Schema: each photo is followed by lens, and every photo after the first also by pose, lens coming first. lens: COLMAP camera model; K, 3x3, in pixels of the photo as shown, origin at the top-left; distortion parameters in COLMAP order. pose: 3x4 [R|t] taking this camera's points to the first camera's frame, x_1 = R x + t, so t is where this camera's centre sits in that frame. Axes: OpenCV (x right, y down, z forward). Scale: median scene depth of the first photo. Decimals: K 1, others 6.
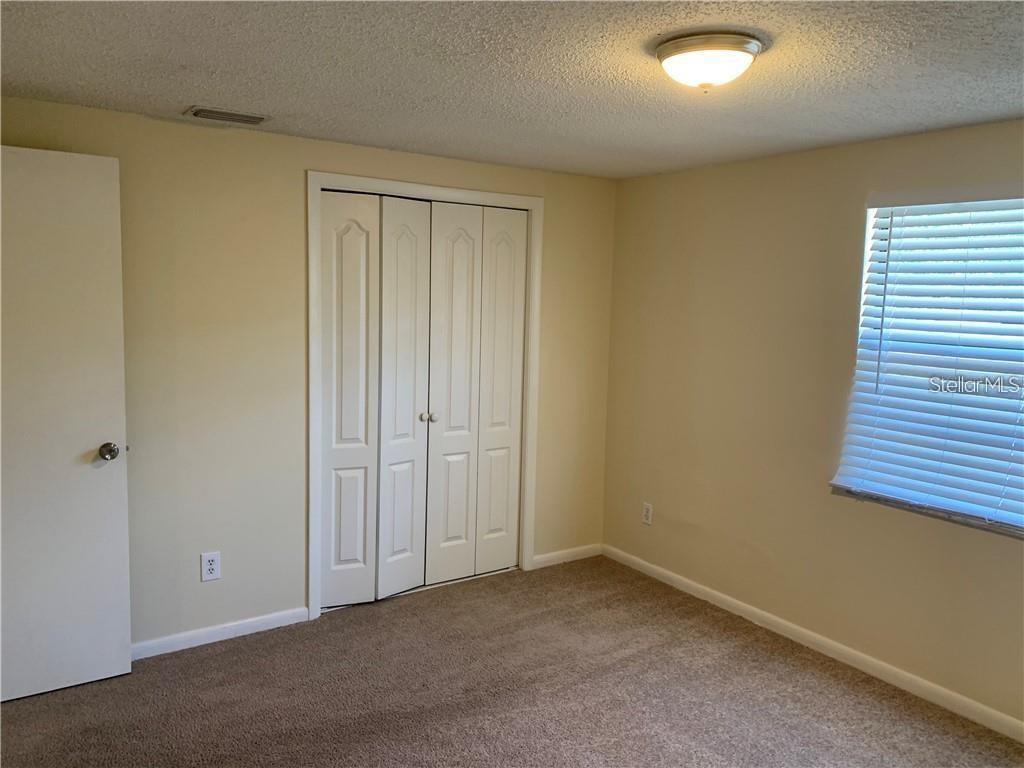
lens RADIAL K [[787.7, 0, 512.0], [0, 787.7, 384.0], [0, 0, 1]] dist [0.019019, -0.000123]
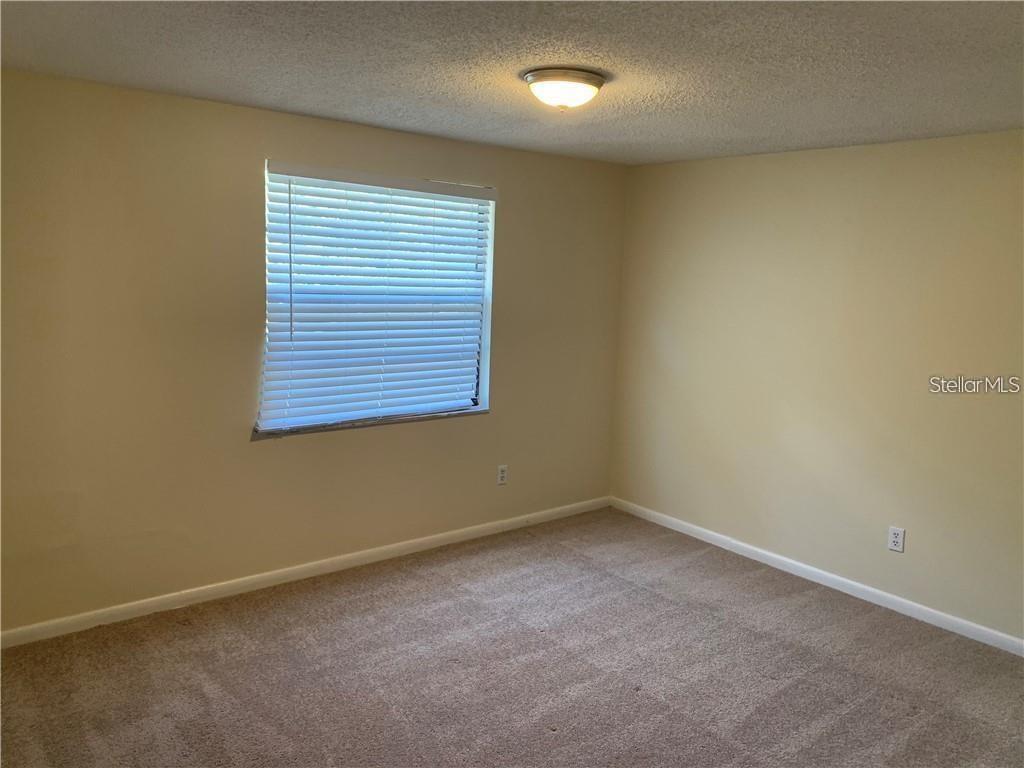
lens RADIAL K [[787.7, 0, 512.0], [0, 787.7, 384.0], [0, 0, 1]] dist [0.019019, -0.000123]
pose [[-0.085524, -0.174453, 0.980944, -0.682803], [0.075559, 0.980581, 0.180976, -0.106943], [-0.993467, 0.089597, -0.070681, 0.758865]]
